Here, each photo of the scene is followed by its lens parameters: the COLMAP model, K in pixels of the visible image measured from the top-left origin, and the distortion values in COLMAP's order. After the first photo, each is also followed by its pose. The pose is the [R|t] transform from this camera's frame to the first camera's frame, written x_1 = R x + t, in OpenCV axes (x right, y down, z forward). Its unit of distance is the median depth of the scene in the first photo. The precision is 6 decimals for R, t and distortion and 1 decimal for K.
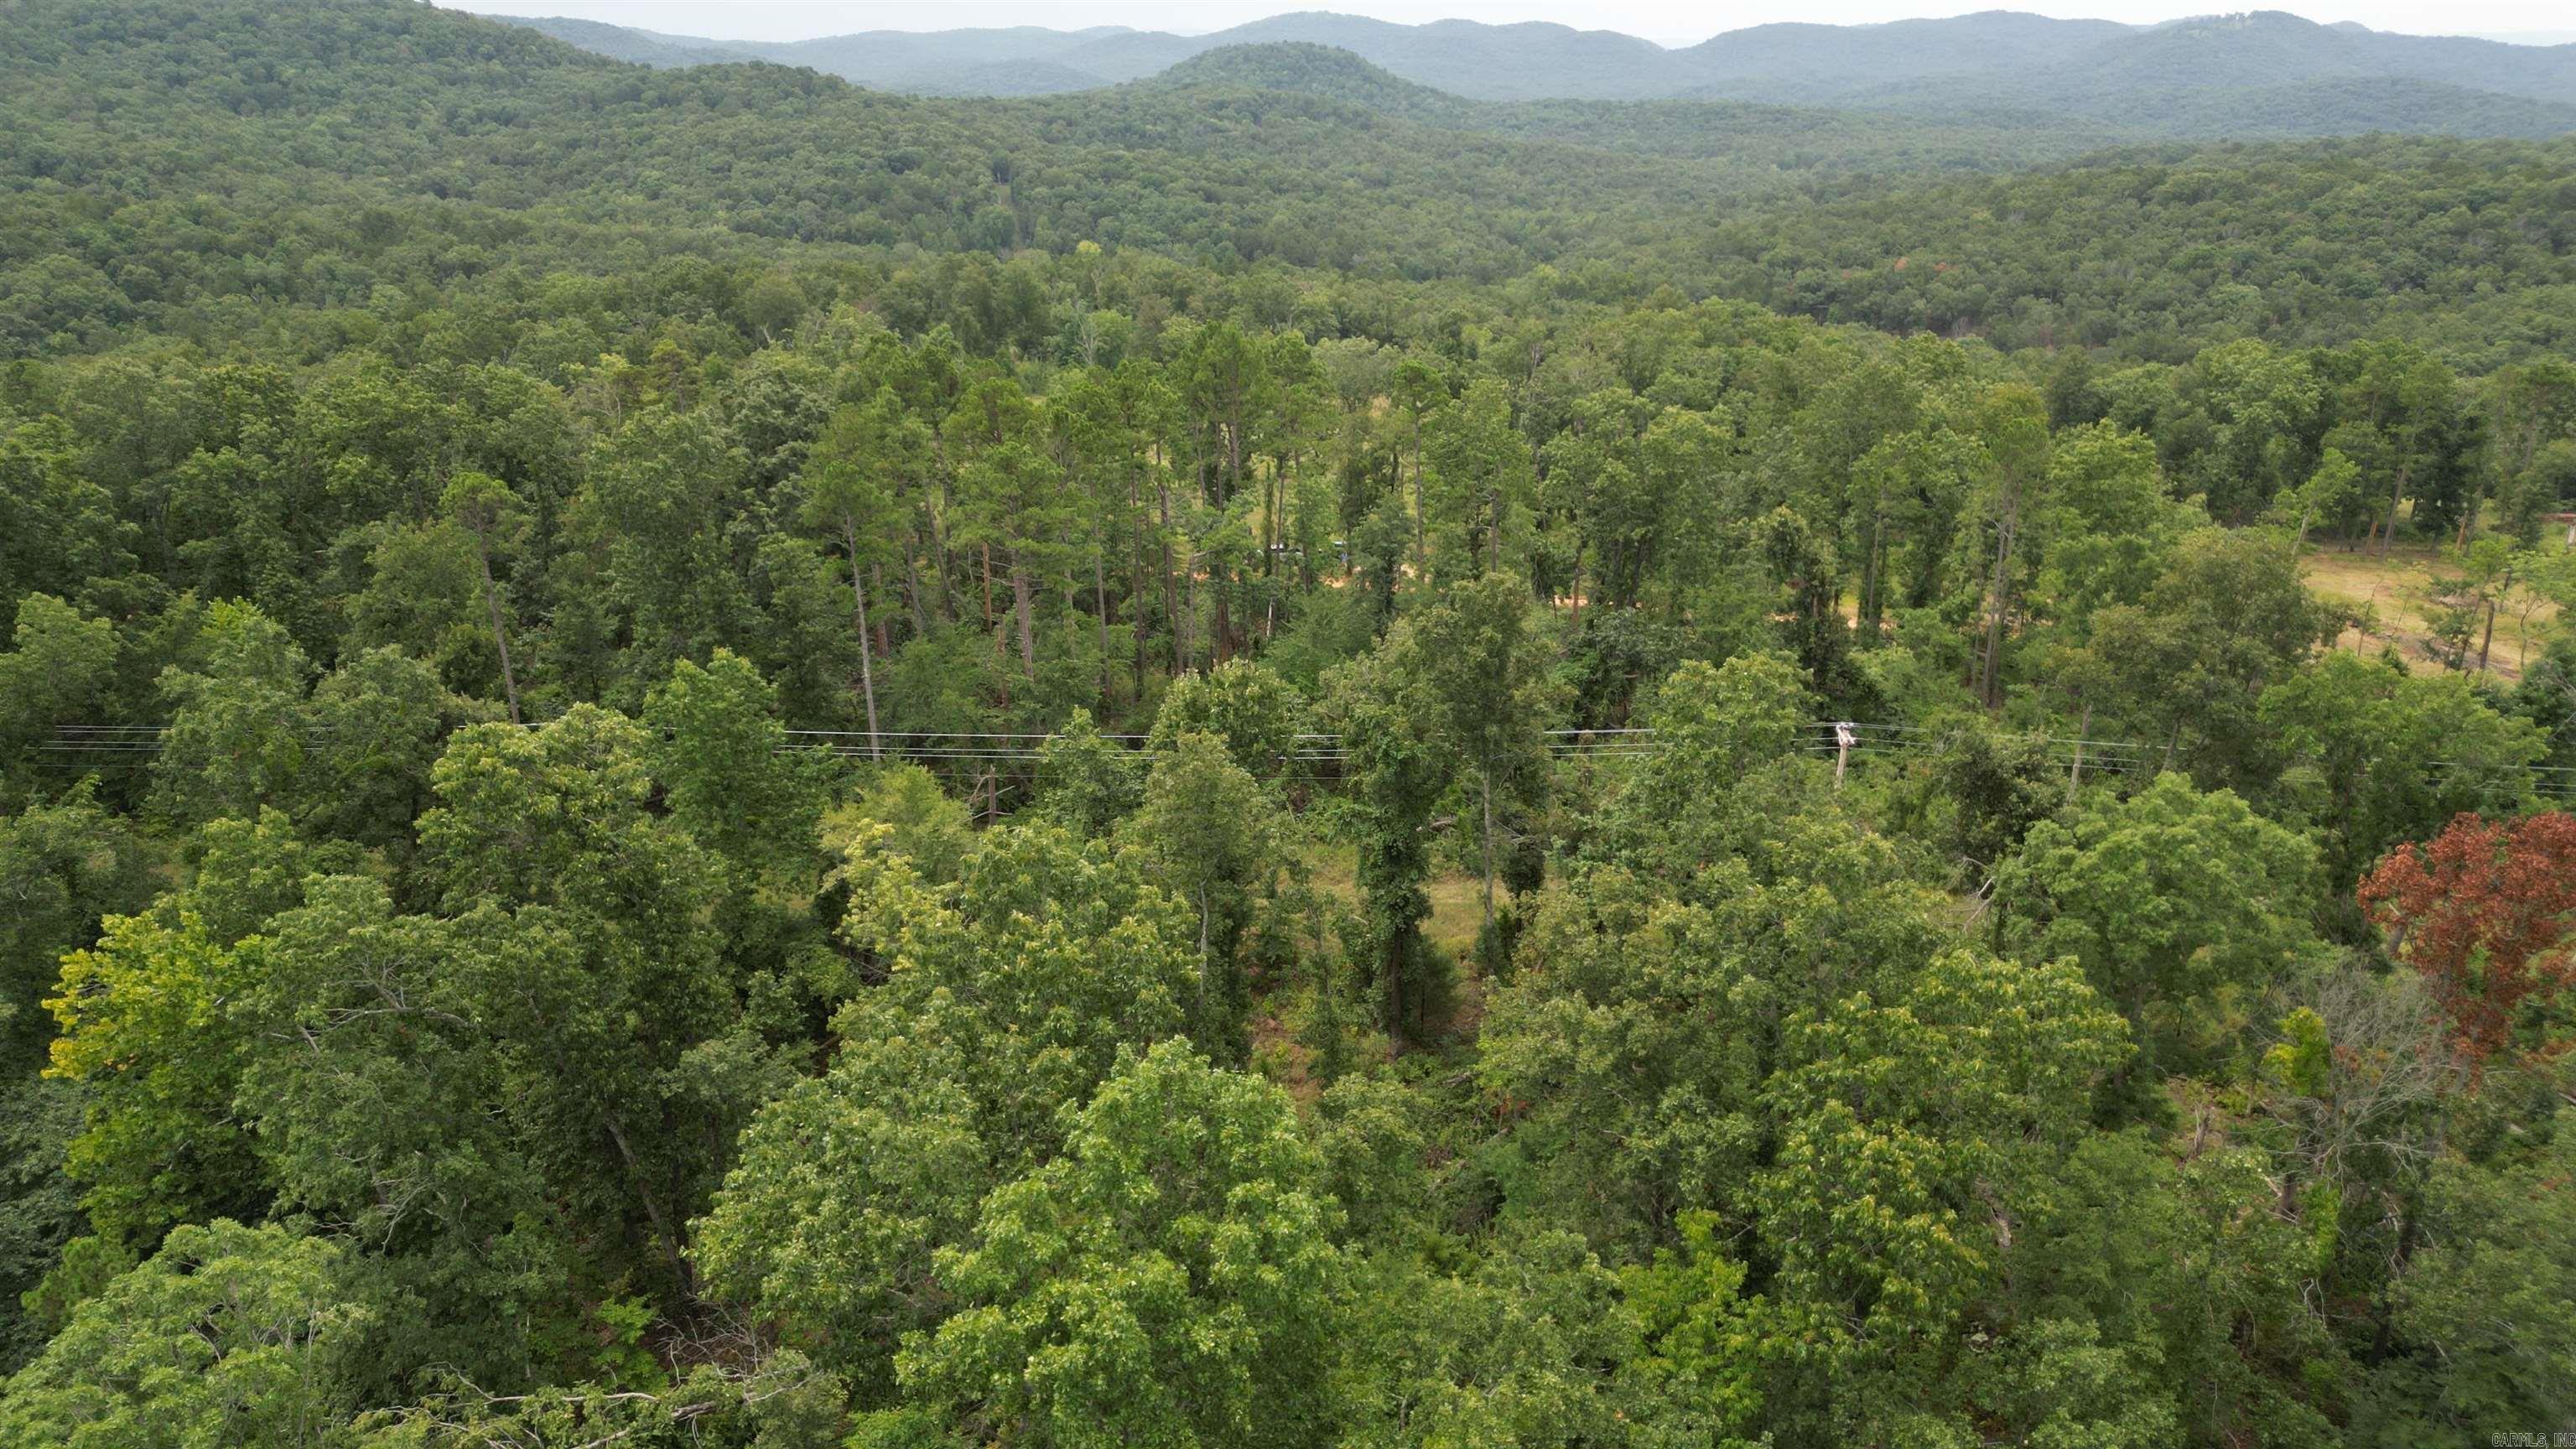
lens RADIAL K [[1781.8, 0, 1292.1], [0, 1781.8, 719.3], [0, 0, 1]] dist [0.048348, -0.051893]
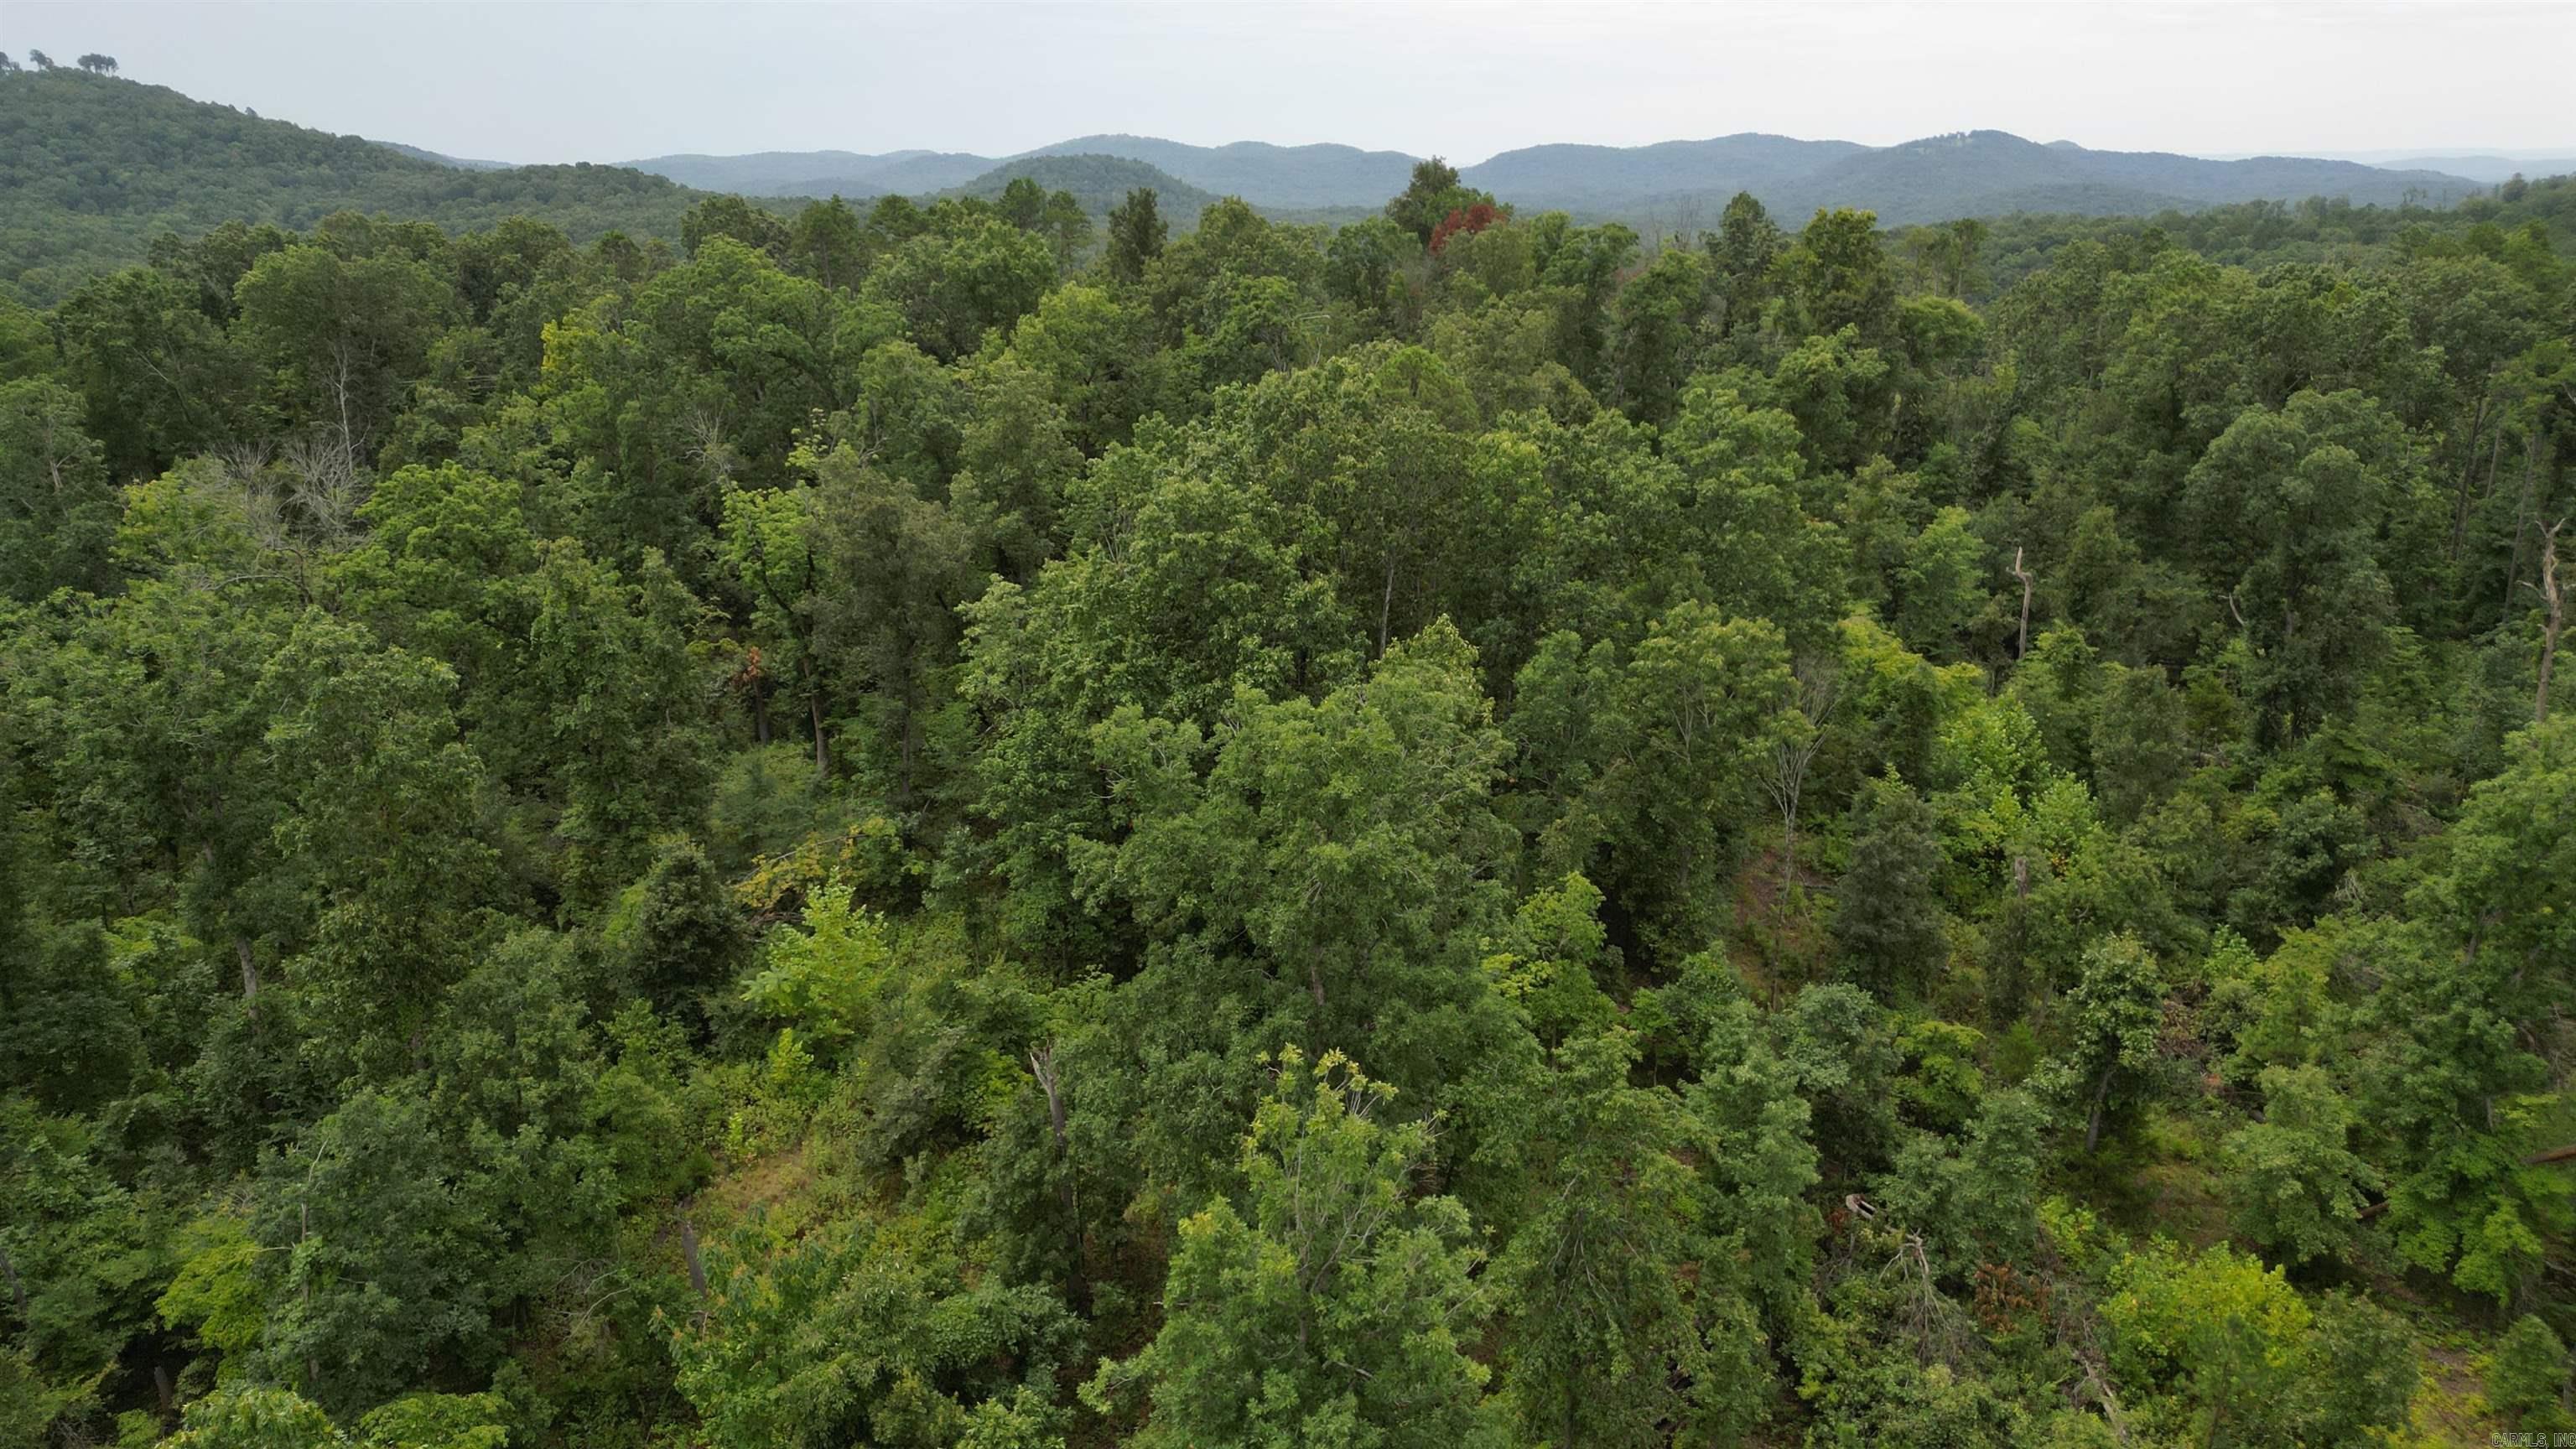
lens RADIAL K [[1781.8, 0, 1285.7], [0, 1781.8, 726.9], [0, 0, 1]] dist [0.048348, -0.051893]
pose [[0.994856, -0.034597, 0.095213, 0.006885], [0.040182, 0.997543, -0.057381, 0.093126], [-0.092994, 0.060911, 0.993802, -0.160432]]
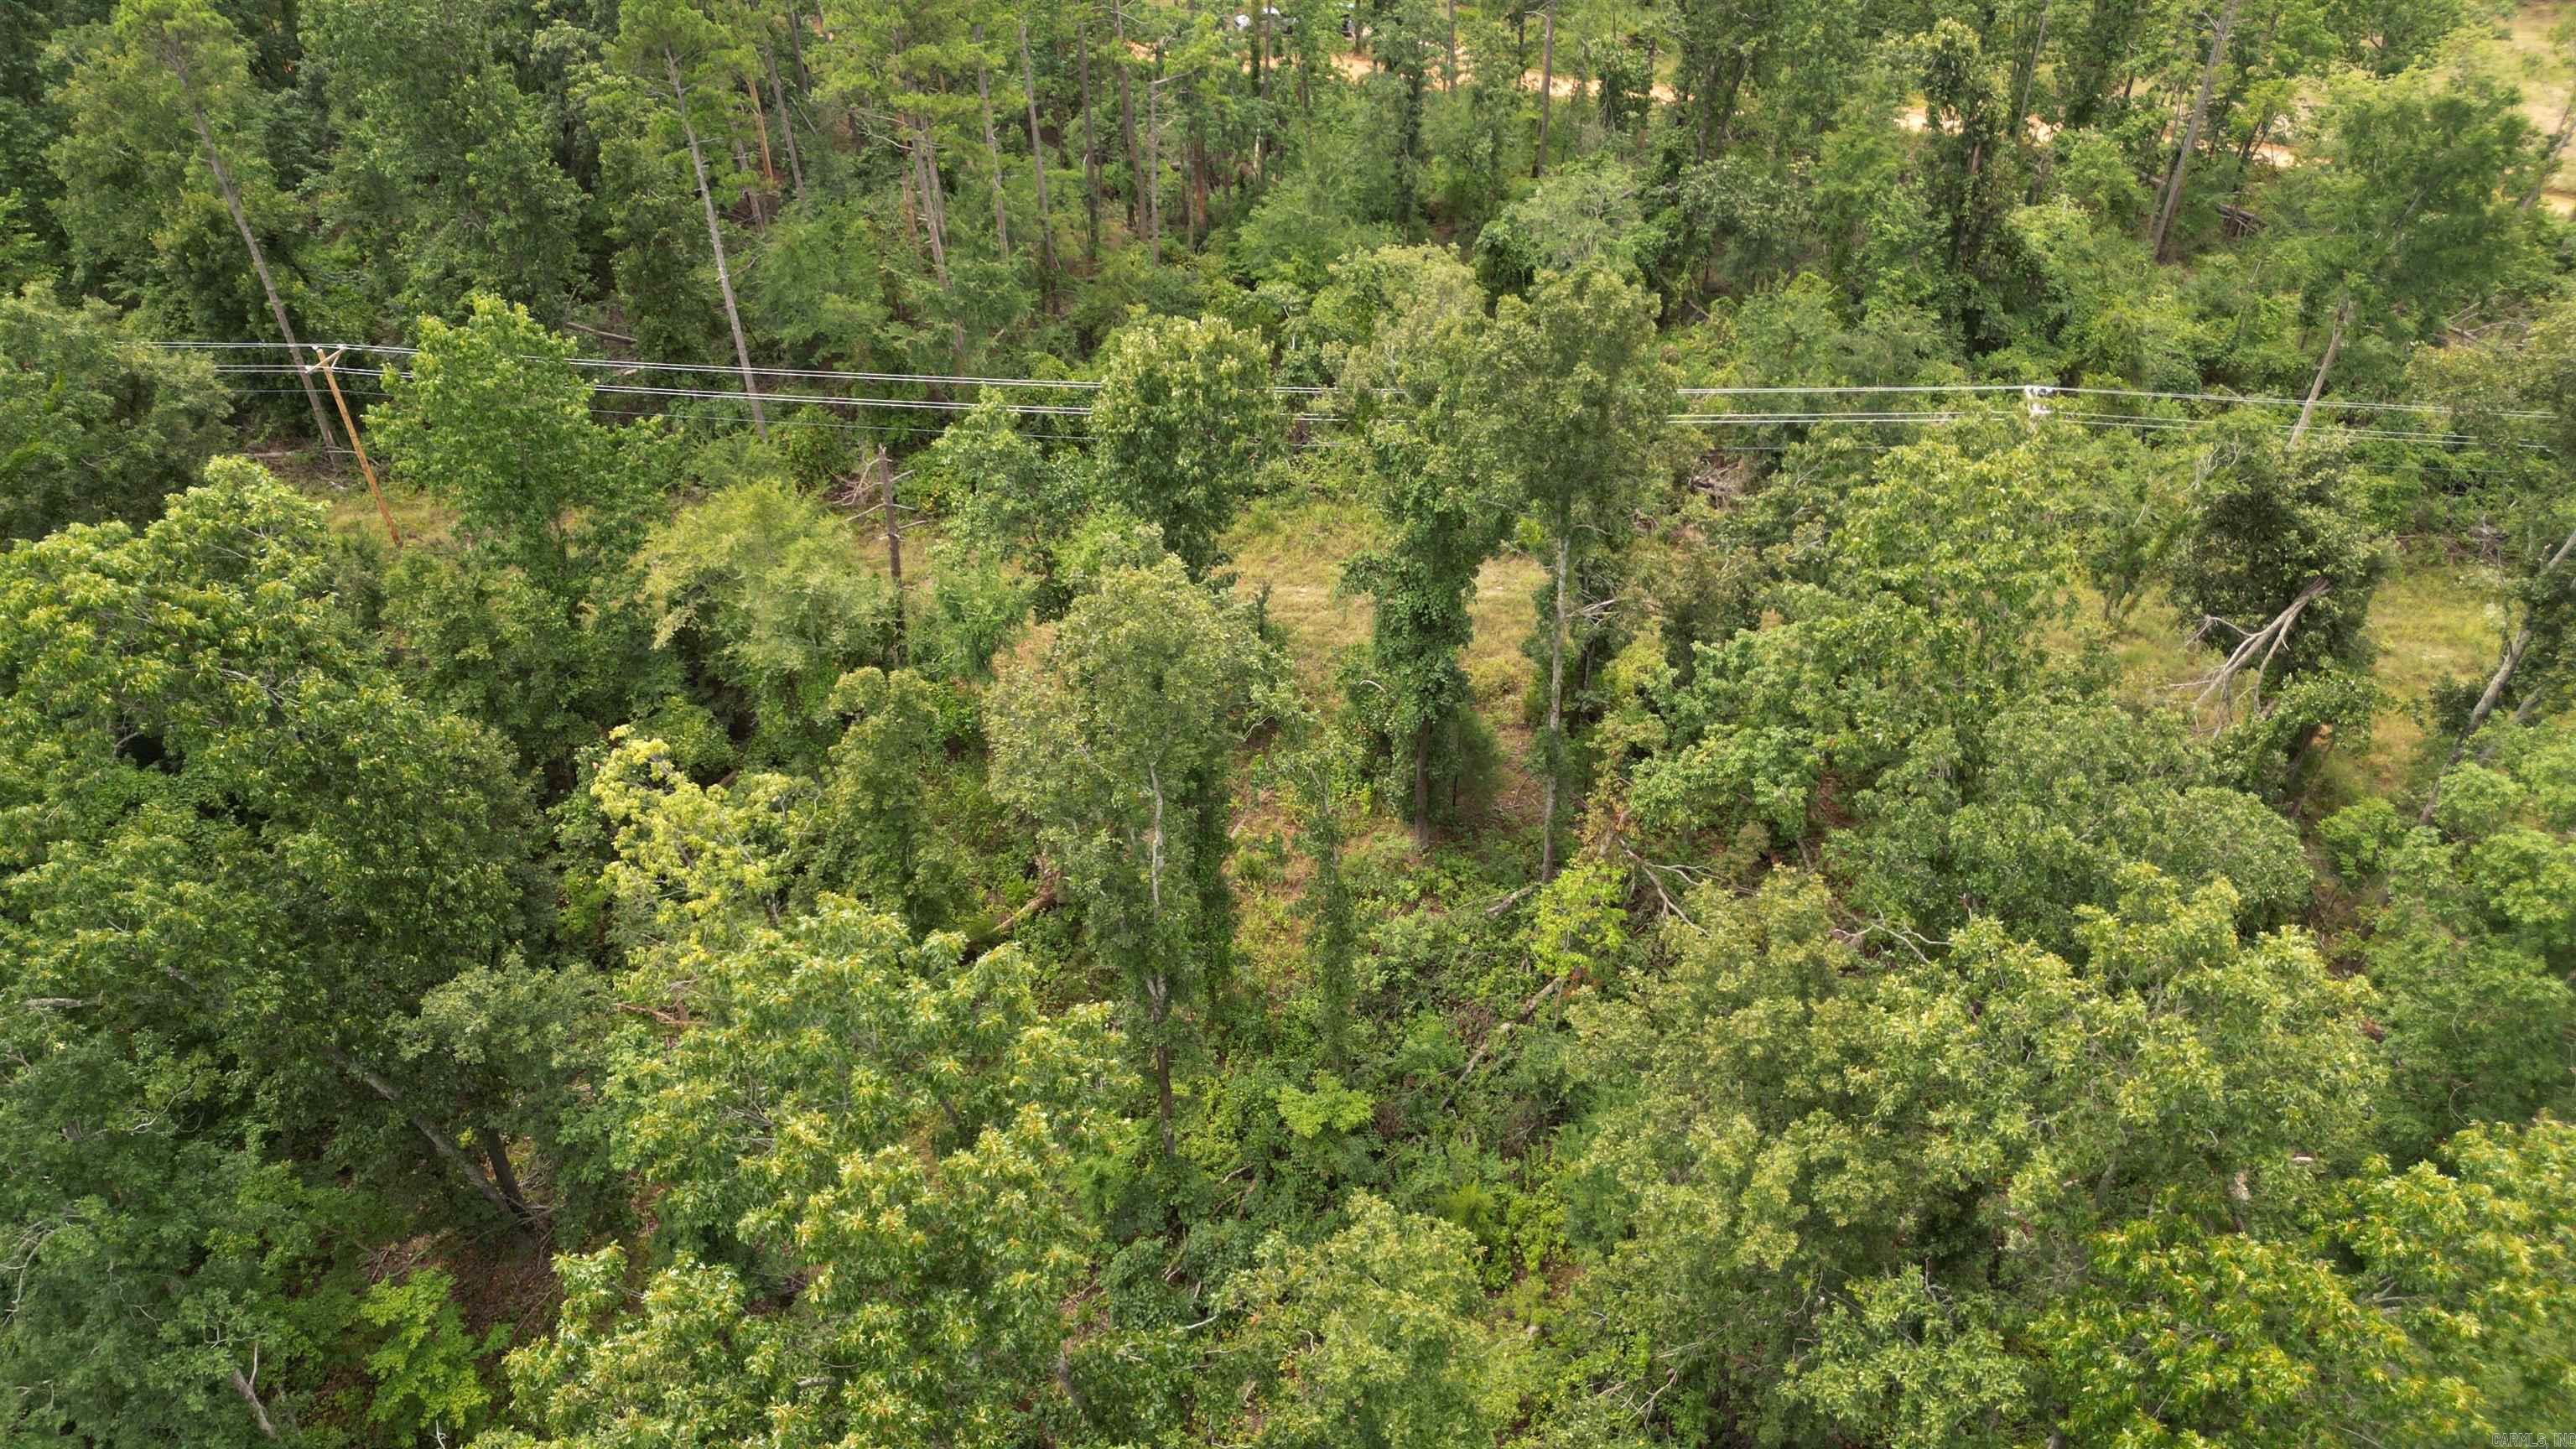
lens RADIAL K [[1781.8, 0, 1286.6], [0, 1781.8, 727.1], [0, 0, 1]] dist [0.048348, -0.051893]
pose [[0.999995, -0.002276, -0.002210, 0.001983], [0.002861, 0.947960, 0.318378, -0.105561], [0.001371, -0.318383, 0.947961, 0.272120]]
